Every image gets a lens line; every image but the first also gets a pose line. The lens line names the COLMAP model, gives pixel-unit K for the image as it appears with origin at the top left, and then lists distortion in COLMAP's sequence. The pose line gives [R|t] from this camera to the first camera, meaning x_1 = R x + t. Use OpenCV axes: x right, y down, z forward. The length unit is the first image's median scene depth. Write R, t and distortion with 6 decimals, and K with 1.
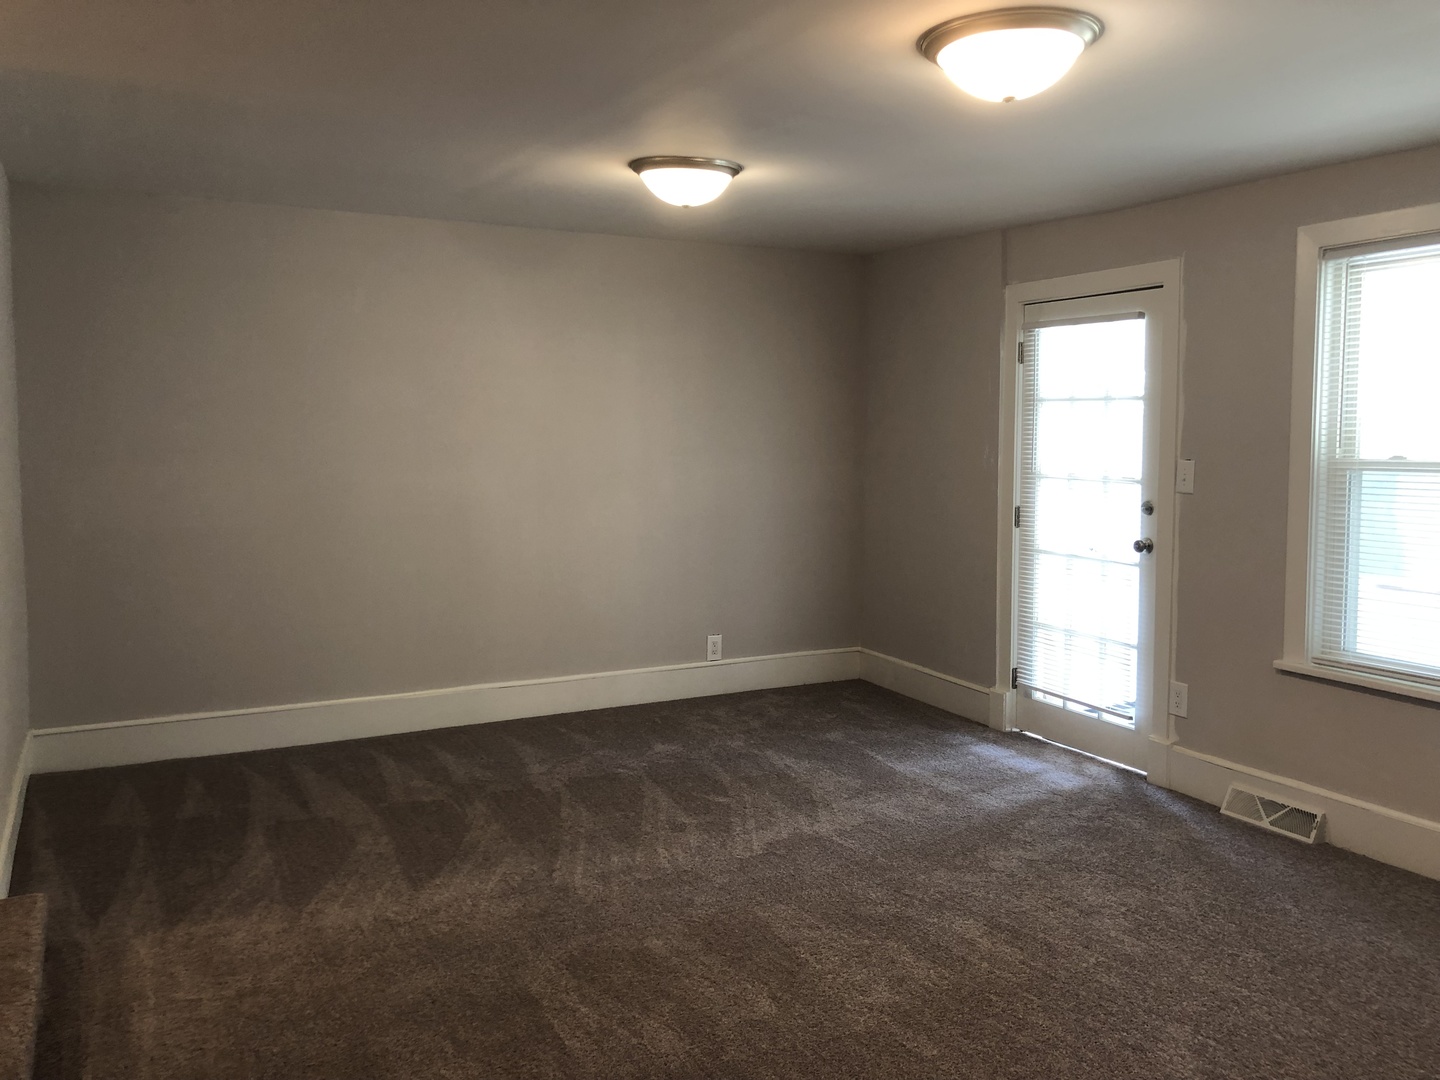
lens RADIAL K [[1232.1, 0, 720.6], [0, 1232.1, 474.4], [0, 0, 1]] dist [0.011856, -0.002283]
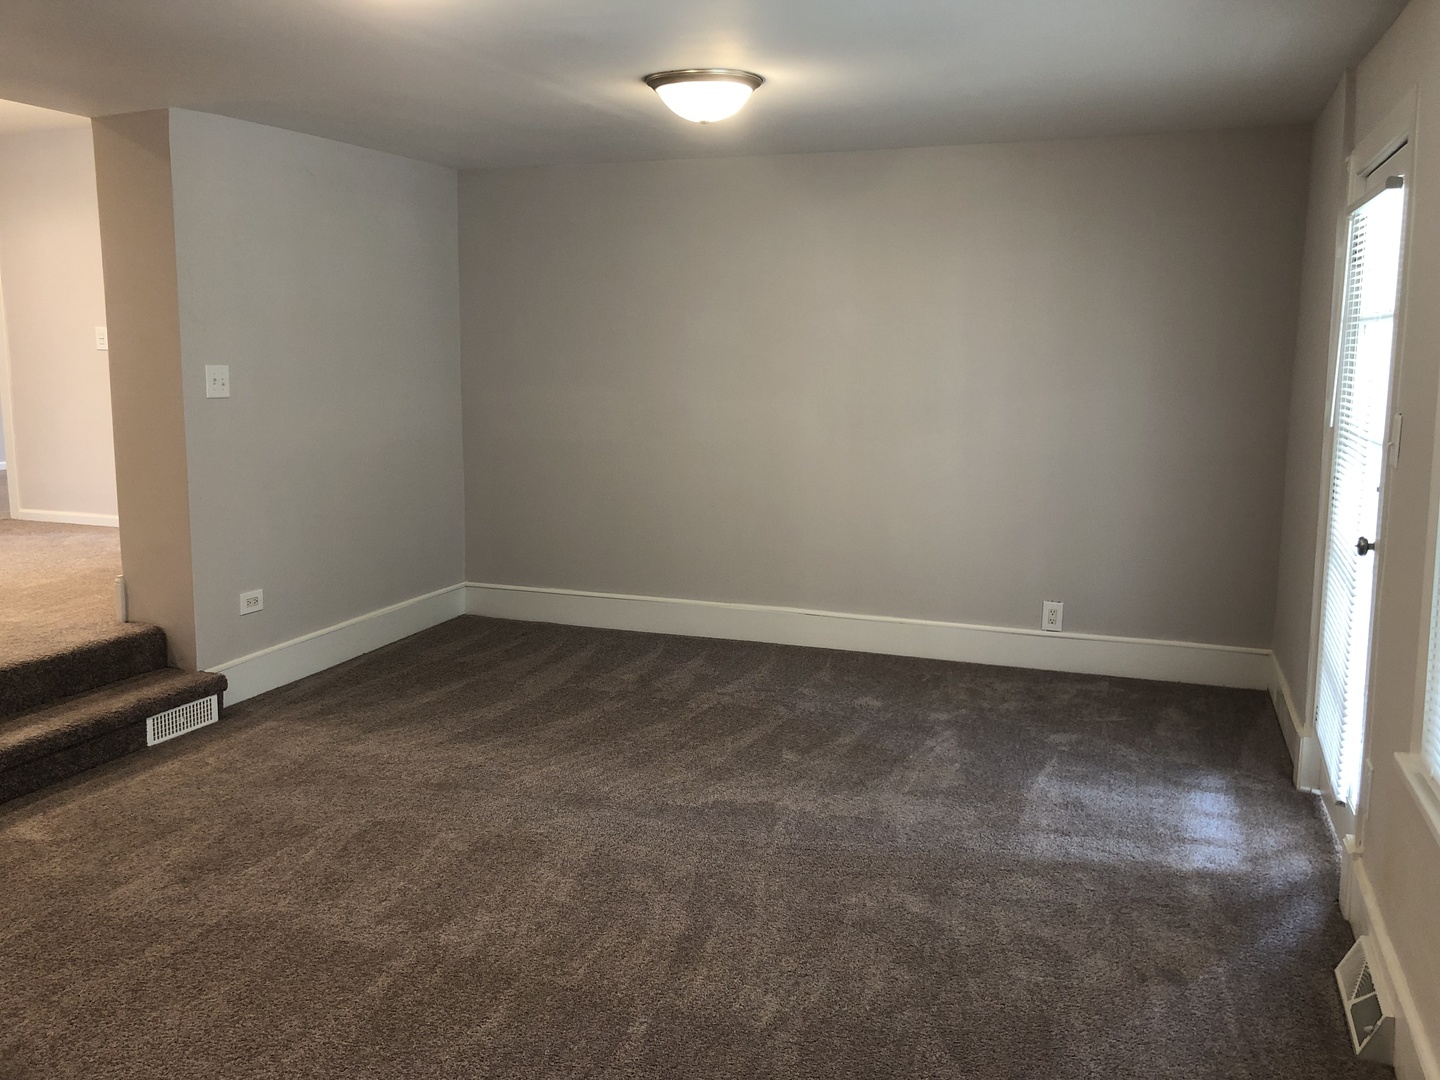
lens RADIAL K [[1185.8, 0, 721.7], [0, 1185.8, 511.4], [0, 0, 1]] dist [0.031378, -0.033274]
pose [[0.676623, 0.100648, -0.729418, 0.597877], [-0.042137, 0.994283, 0.098109, -0.008241], [0.735123, -0.035648, 0.676996, 0.348892]]
